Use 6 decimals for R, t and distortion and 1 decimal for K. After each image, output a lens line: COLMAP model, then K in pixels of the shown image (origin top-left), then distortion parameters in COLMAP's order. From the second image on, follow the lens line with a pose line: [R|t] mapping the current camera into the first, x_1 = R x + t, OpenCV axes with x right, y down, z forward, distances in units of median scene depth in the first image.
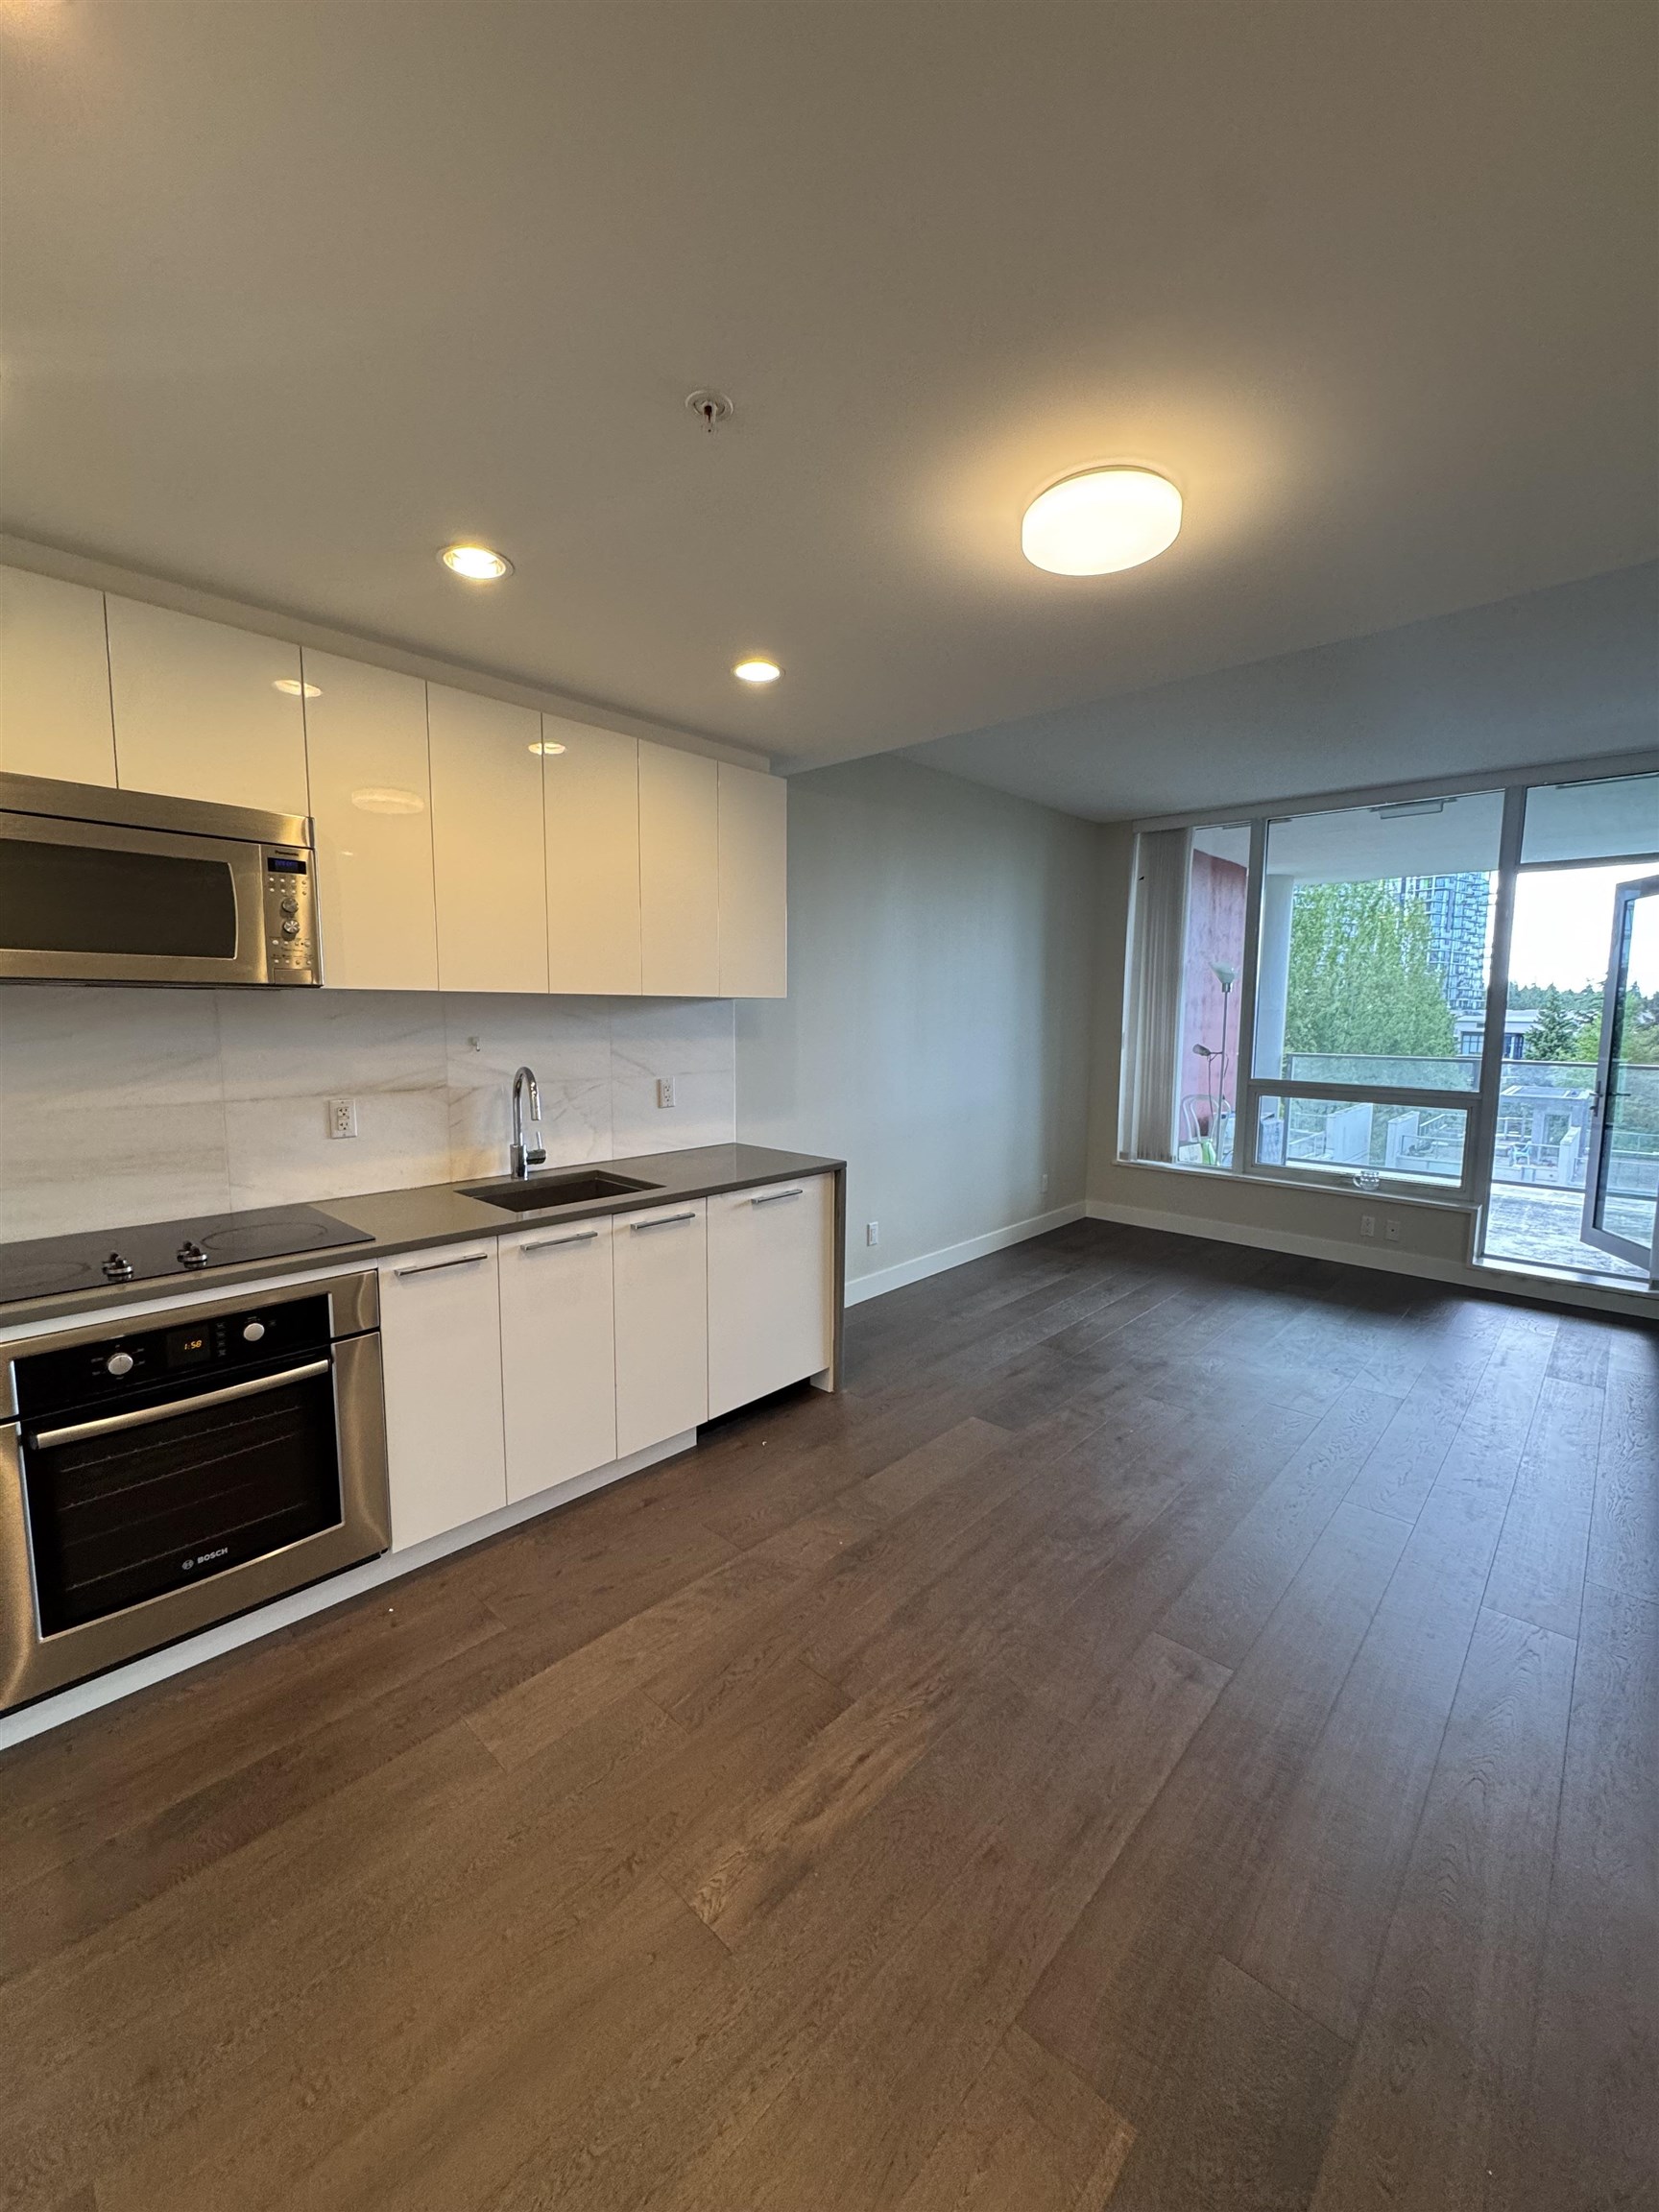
lens RADIAL K [[876.6, 0, 829.5], [0, 876.6, 1106.0], [0, 0, 1]] dist [-0.002866, 0.000553]
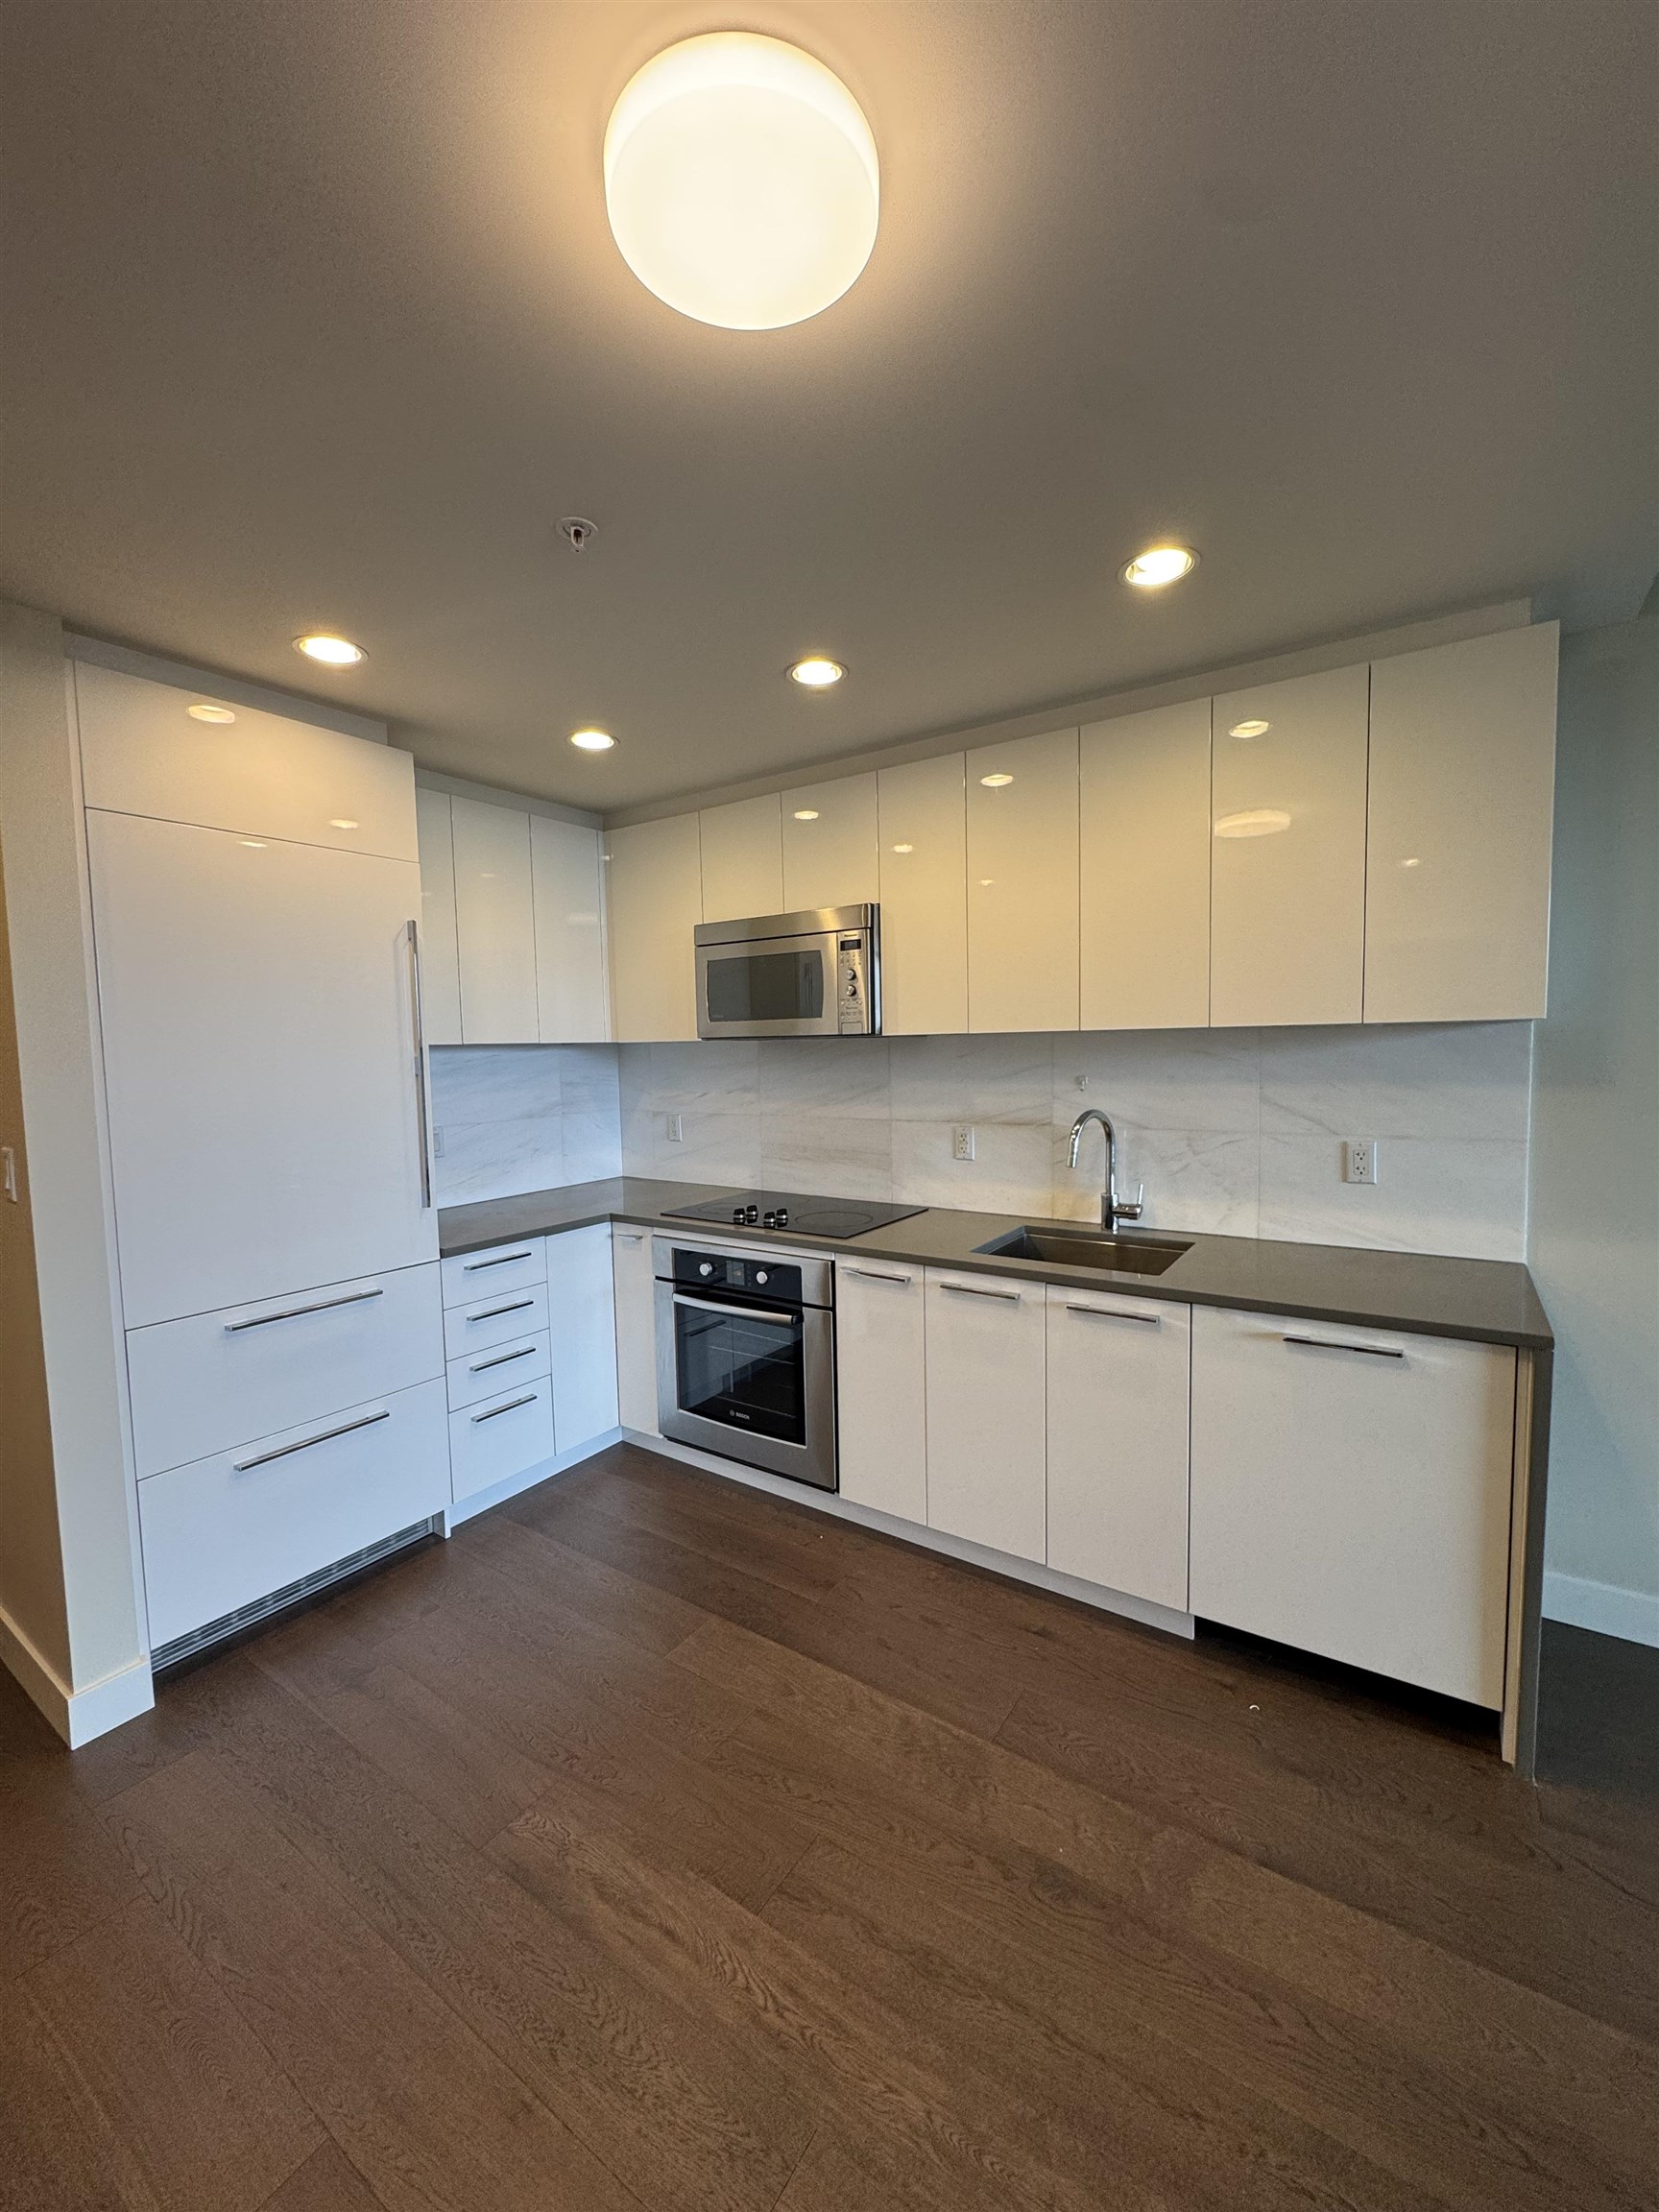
lens RADIAL K [[876.6, 0, 829.5], [0, 876.6, 1106.0], [0, 0, 1]] dist [-0.002866, 0.000553]
pose [[0.152795, 0.058323, -0.986535, 0.622354], [-0.084892, 0.995342, 0.045695, -0.080304], [0.984605, 0.076767, 0.157034, 0.695970]]
